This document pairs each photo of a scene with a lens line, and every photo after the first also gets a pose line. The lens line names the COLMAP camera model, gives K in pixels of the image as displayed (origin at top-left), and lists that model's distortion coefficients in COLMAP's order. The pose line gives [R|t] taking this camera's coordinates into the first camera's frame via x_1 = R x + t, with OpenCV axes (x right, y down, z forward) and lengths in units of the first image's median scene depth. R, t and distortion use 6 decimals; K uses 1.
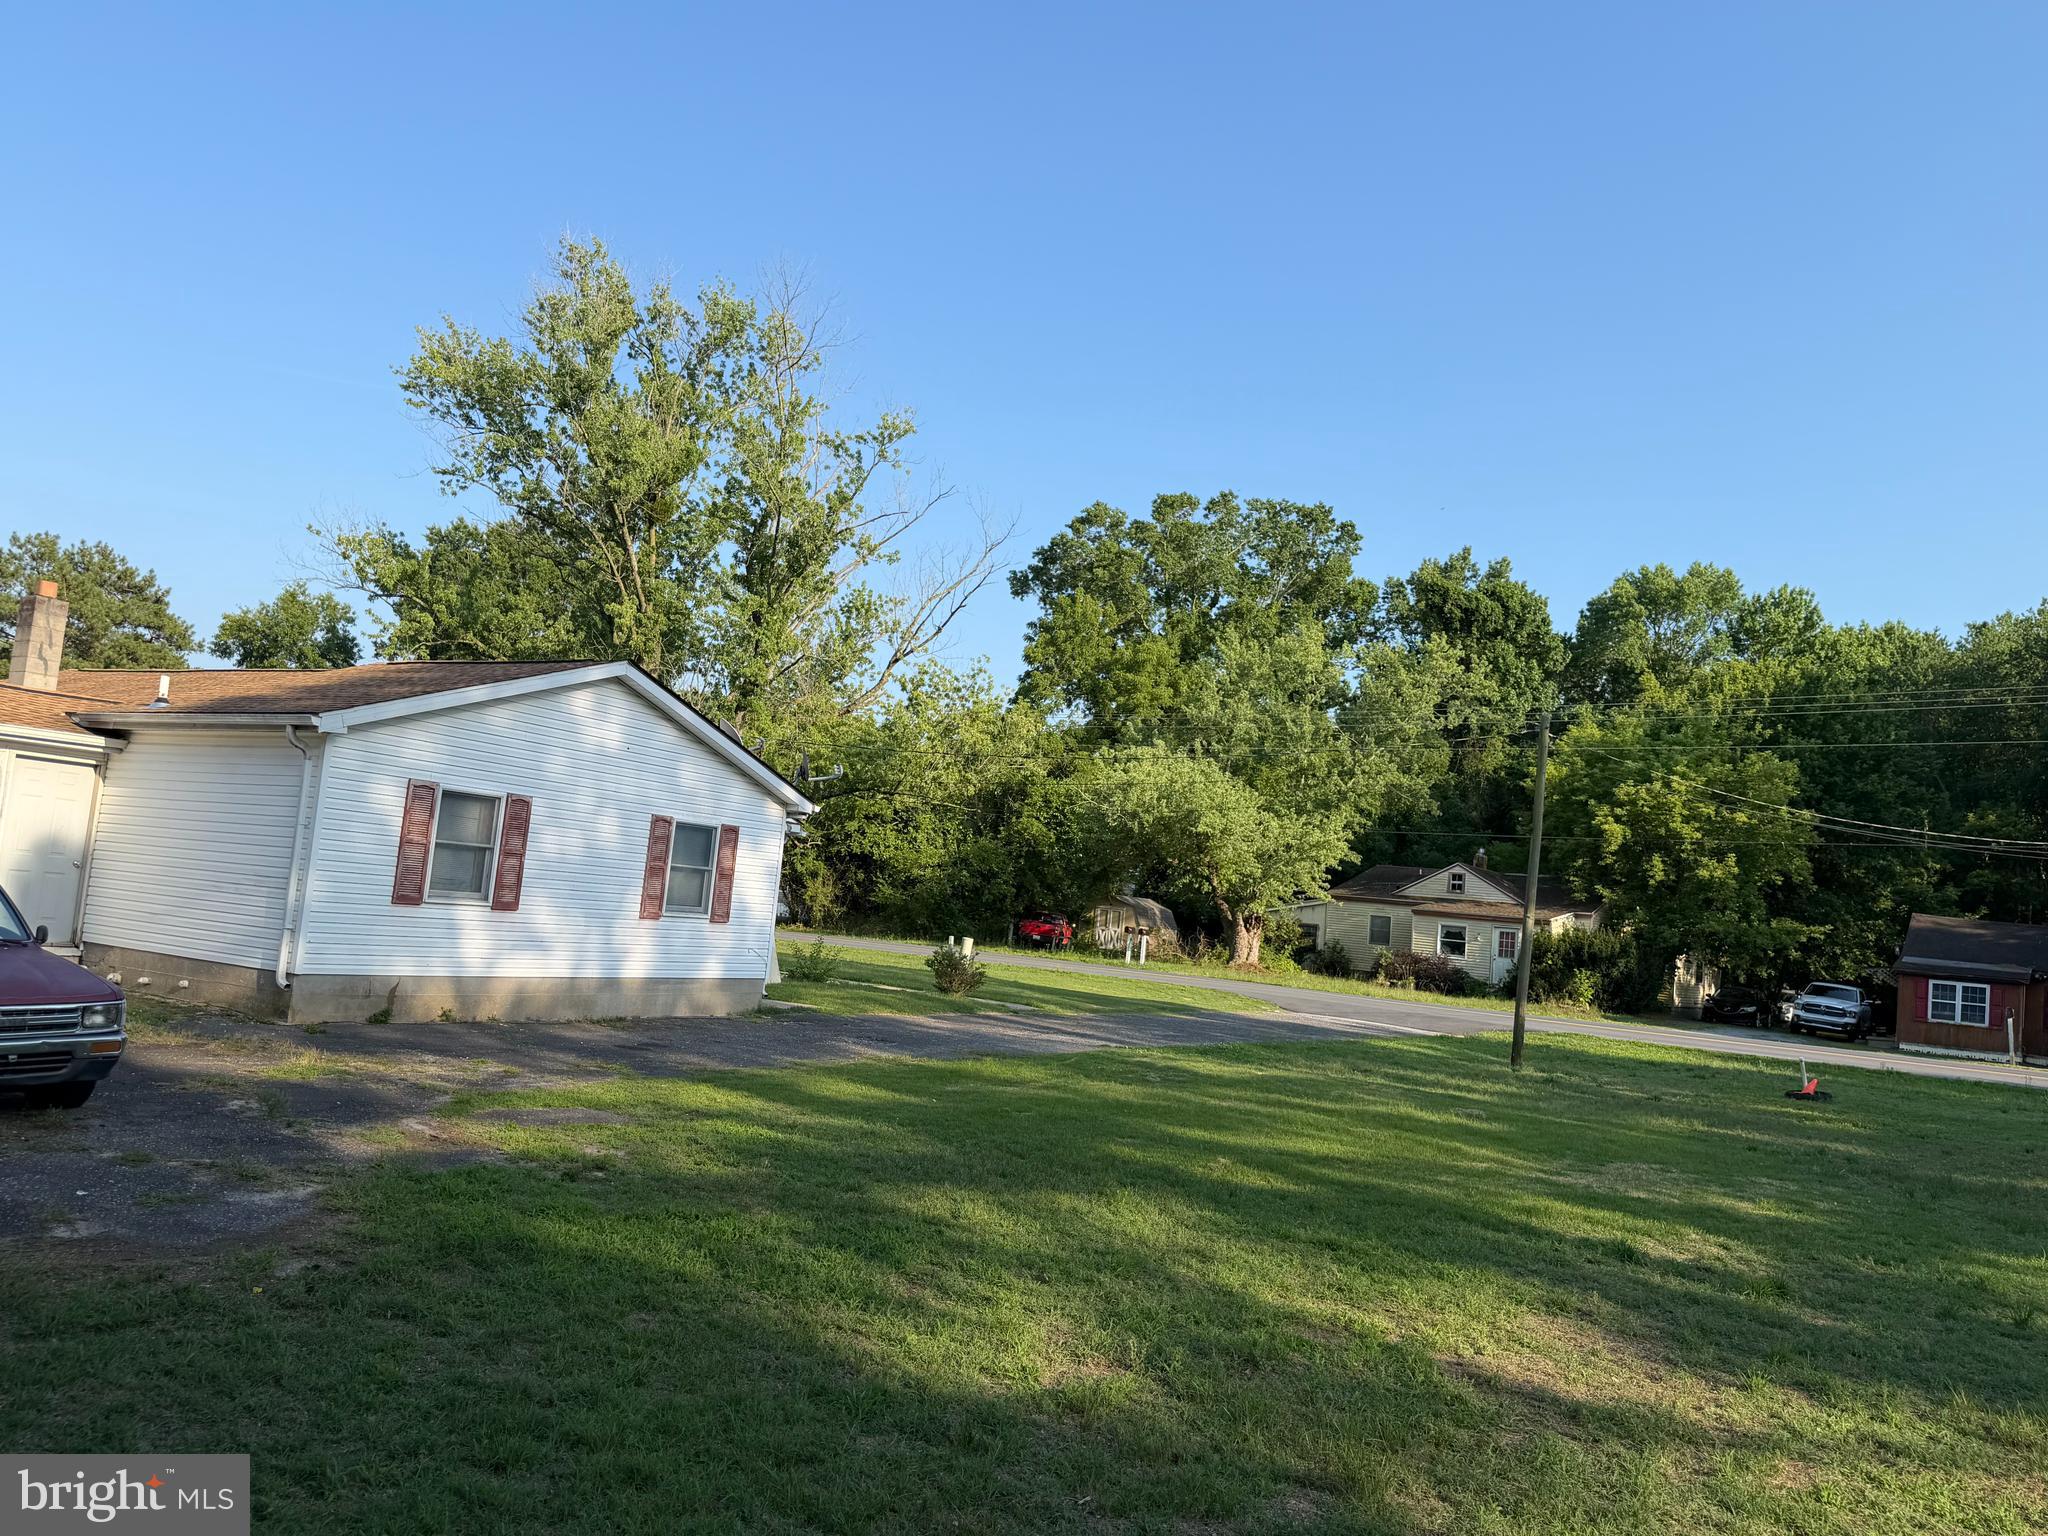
lens RADIAL K [[1466.2, 0, 1030.7], [0, 1466.2, 761.8], [0, 0, 1]] dist [0.101544, -0.149556]
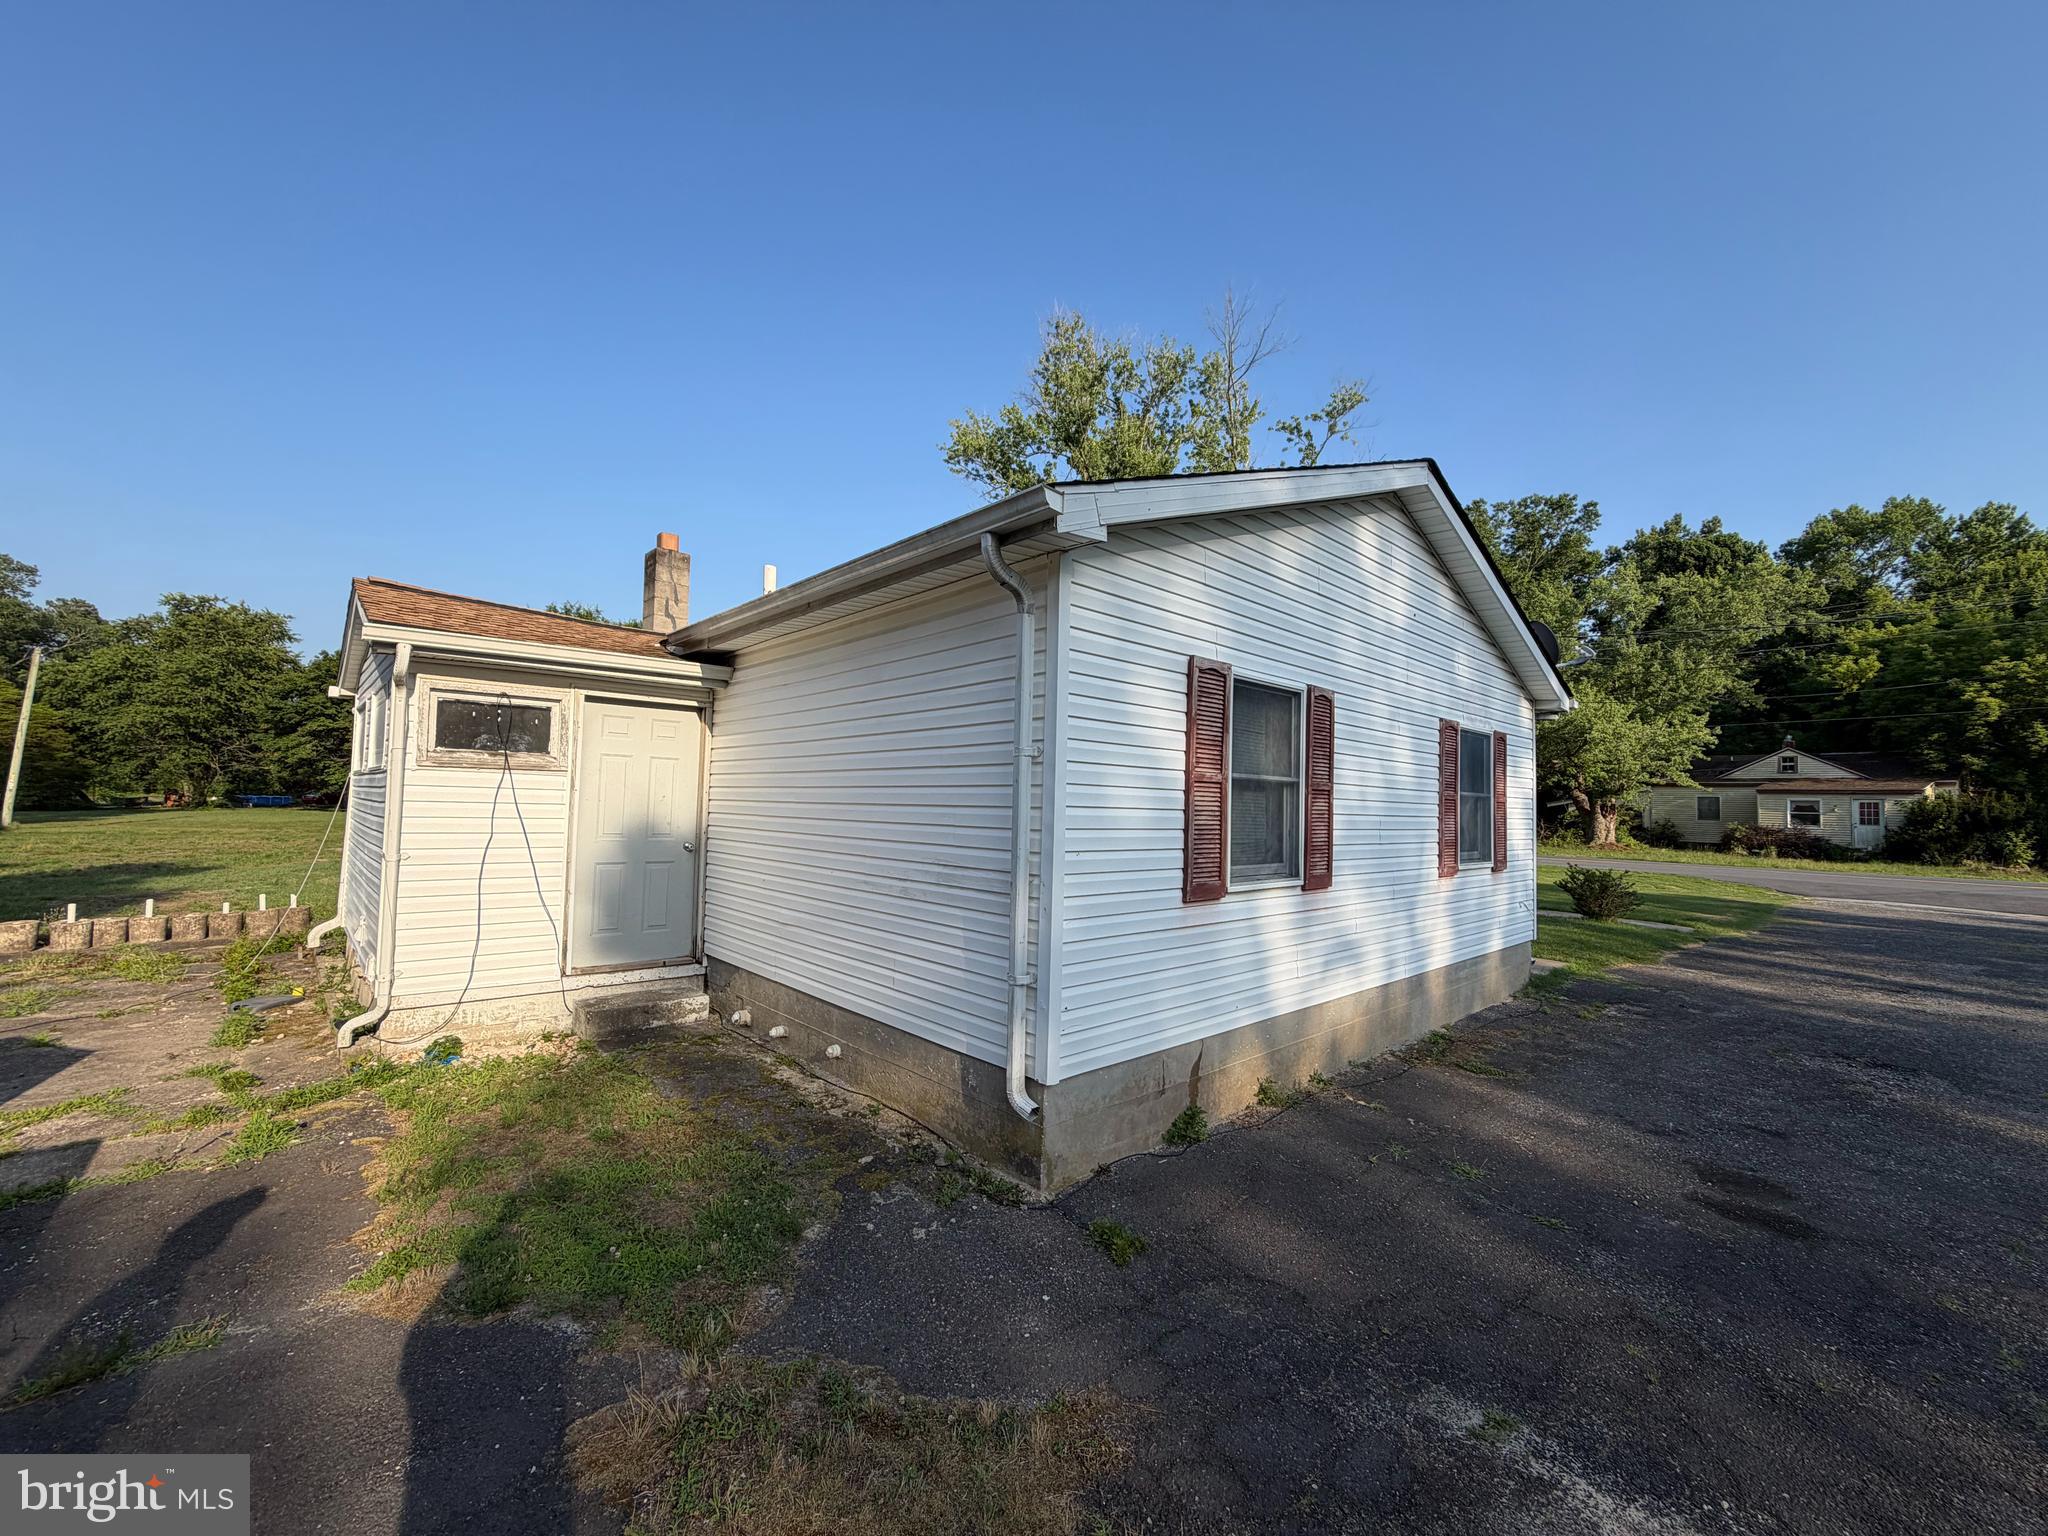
lens RADIAL K [[819.3, 0, 1024.2], [0, 819.3, 760.3], [0, 0, 1]] dist [0.002812, -0.000170]
pose [[0.954152, -0.081571, -0.287994, -0.161584], [0.090994, 0.995661, 0.019464, 0.014820], [0.285157, -0.044778, 0.957434, 0.293059]]
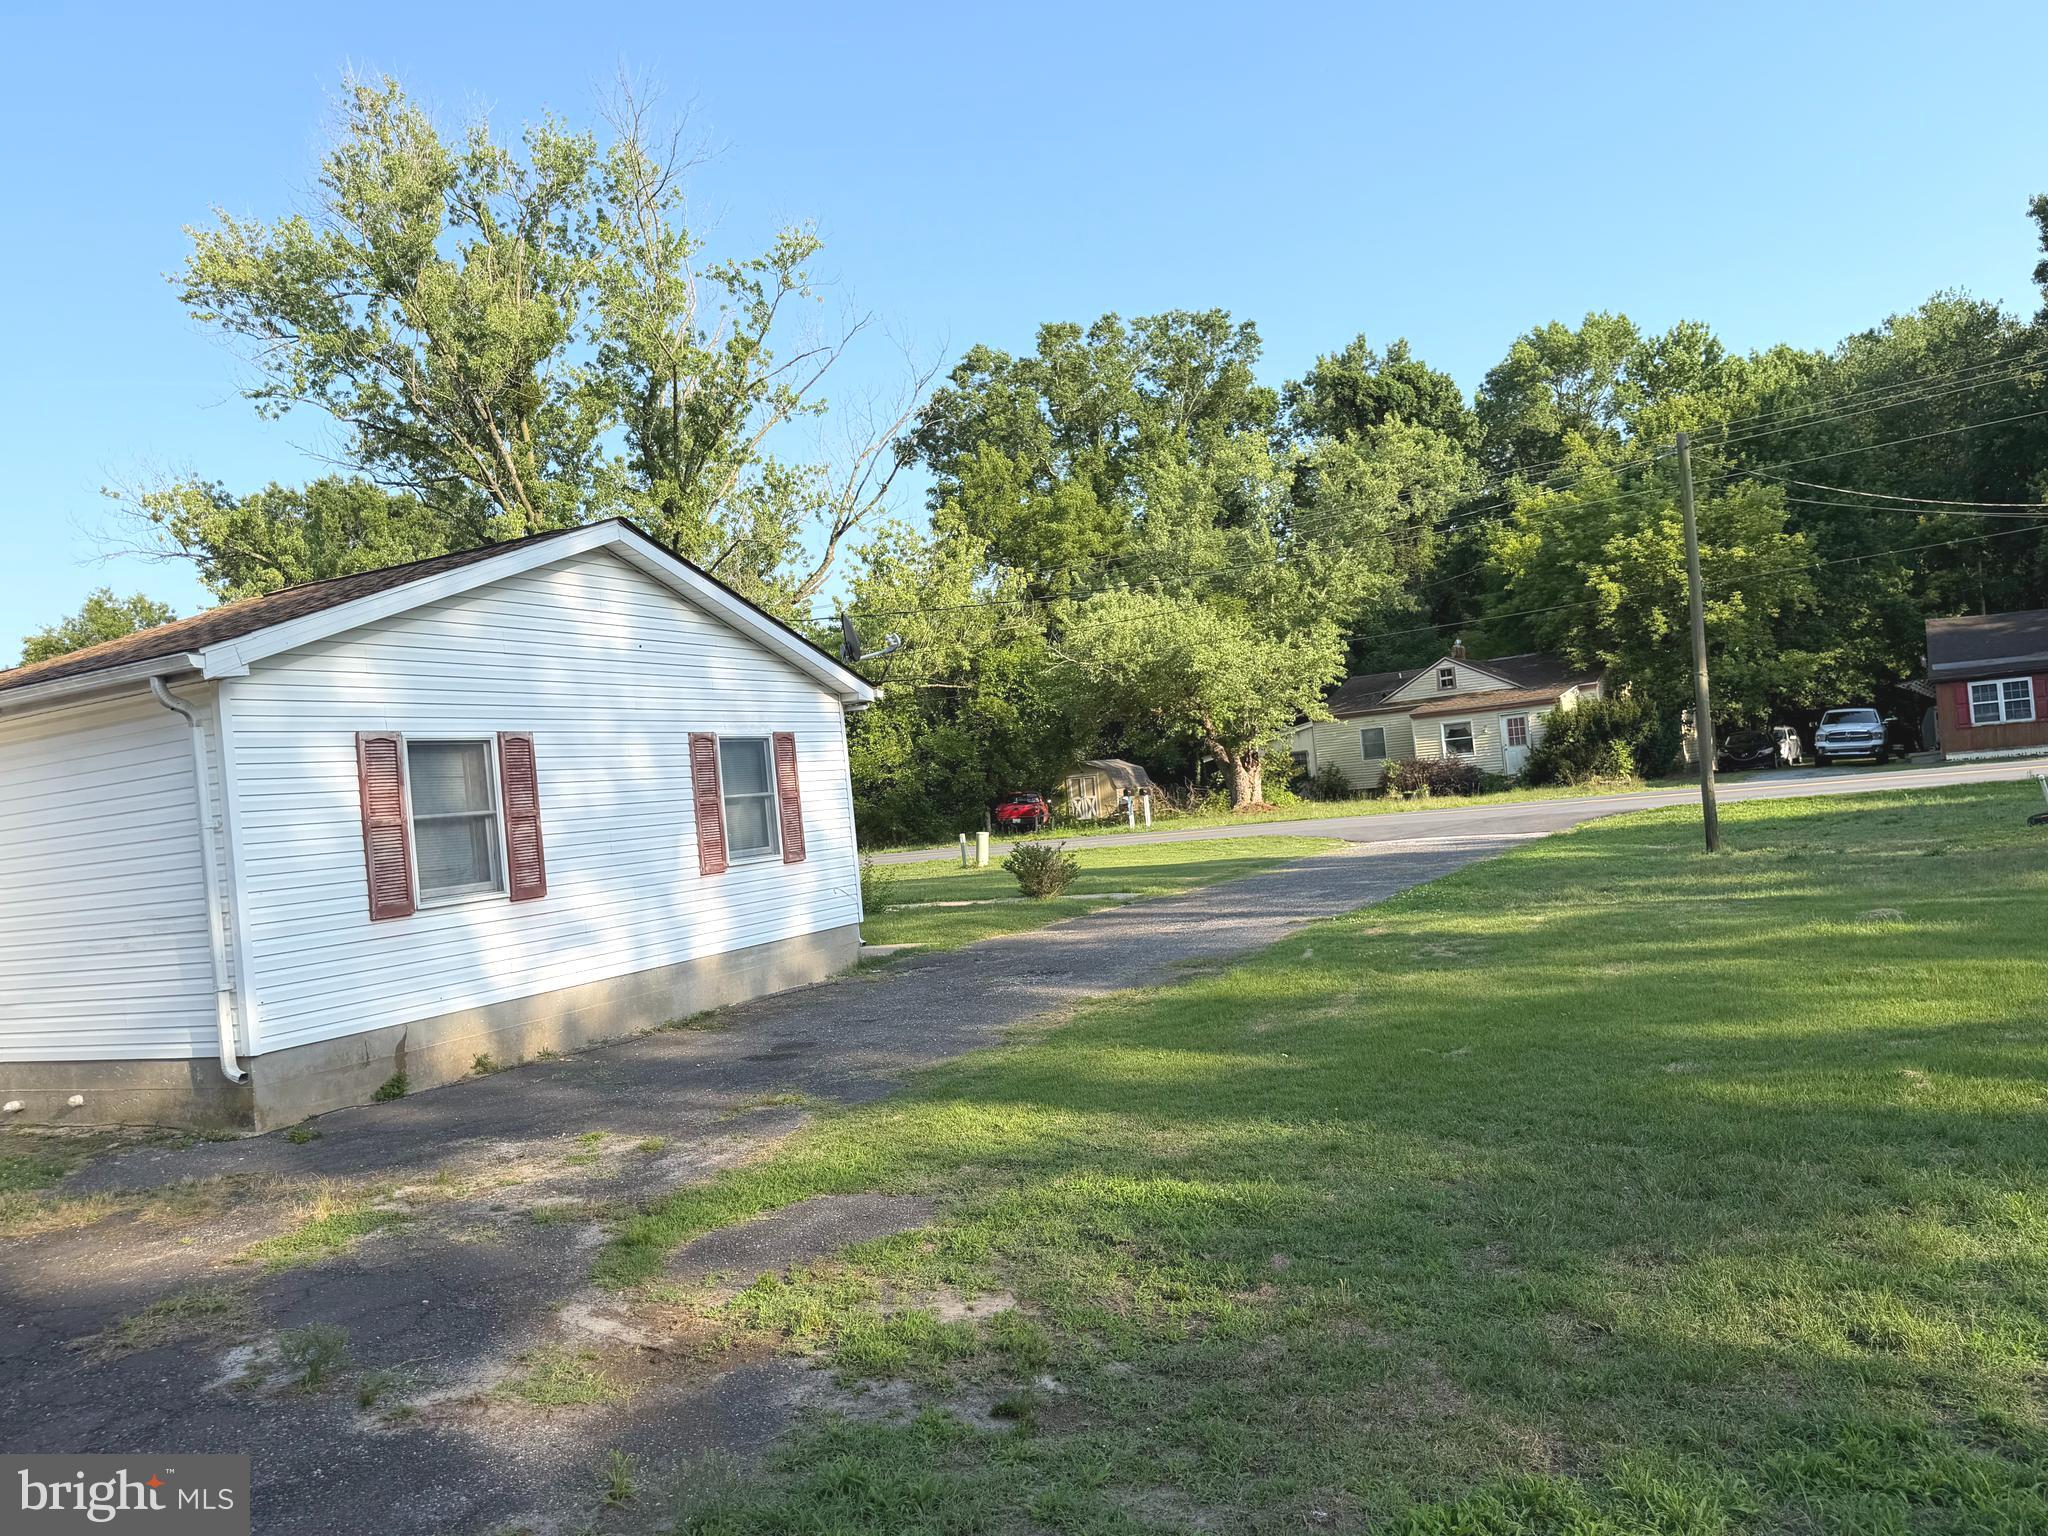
lens RADIAL K [[1466.2, 0, 1030.7], [0, 1466.2, 761.8], [0, 0, 1]] dist [0.101544, -0.149556]
pose [[0.980057, -0.185499, 0.071268, -0.071489], [0.179247, 0.980043, 0.085938, 0.008667], [-0.085787, -0.071450, 0.993748, 0.130397]]
